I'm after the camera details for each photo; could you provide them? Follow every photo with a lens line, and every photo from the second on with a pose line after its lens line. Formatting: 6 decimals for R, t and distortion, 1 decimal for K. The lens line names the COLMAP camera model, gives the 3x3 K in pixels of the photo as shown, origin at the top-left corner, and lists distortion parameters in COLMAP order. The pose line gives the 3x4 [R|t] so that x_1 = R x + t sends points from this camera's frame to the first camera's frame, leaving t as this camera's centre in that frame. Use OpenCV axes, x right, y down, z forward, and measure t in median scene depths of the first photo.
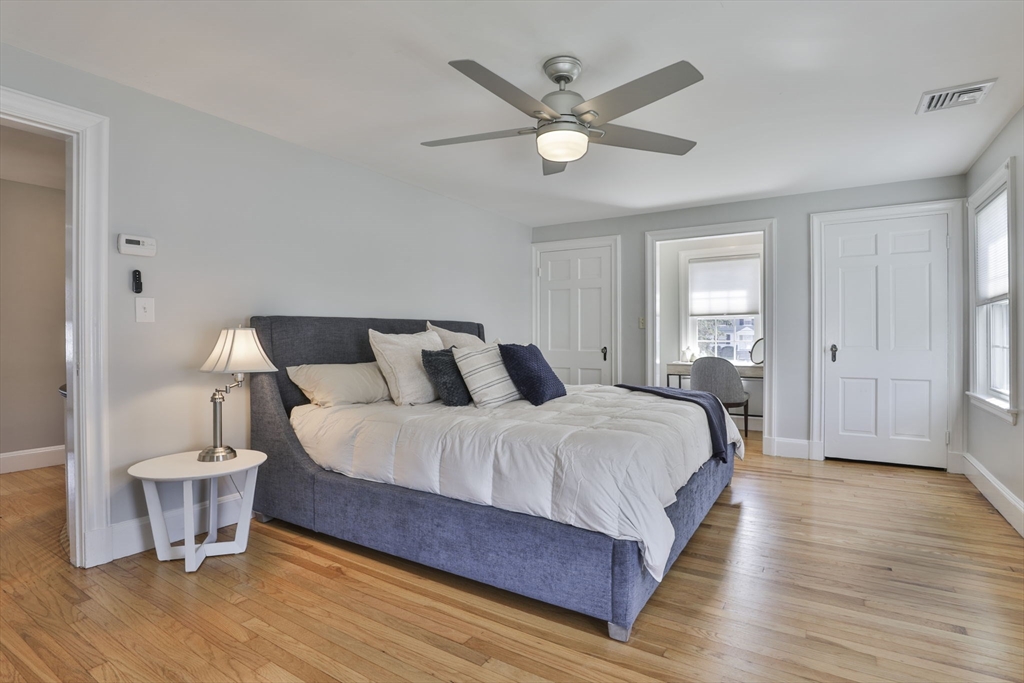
lens RADIAL K [[488.1, 0, 527.3], [0, 488.1, 341.4], [0, 0, 1]] dist [-0.040998, 0.000131]
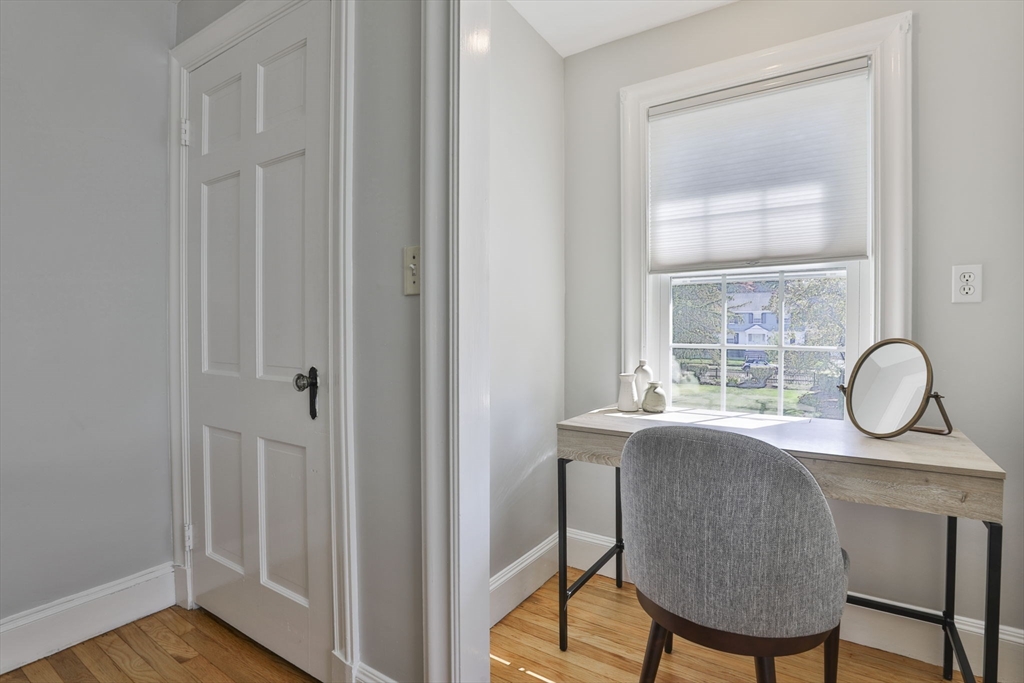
lens RADIAL K [[506.1, 0, 540.2], [0, 506.1, 341.2], [0, 0, 1]] dist [-0.031485, 0.000932]
pose [[0.999795, 0.008057, 0.018562, 0.262319], [-0.008154, 0.999954, 0.005145, -0.004881], [-0.018520, -0.005295, 0.999814, 0.671699]]
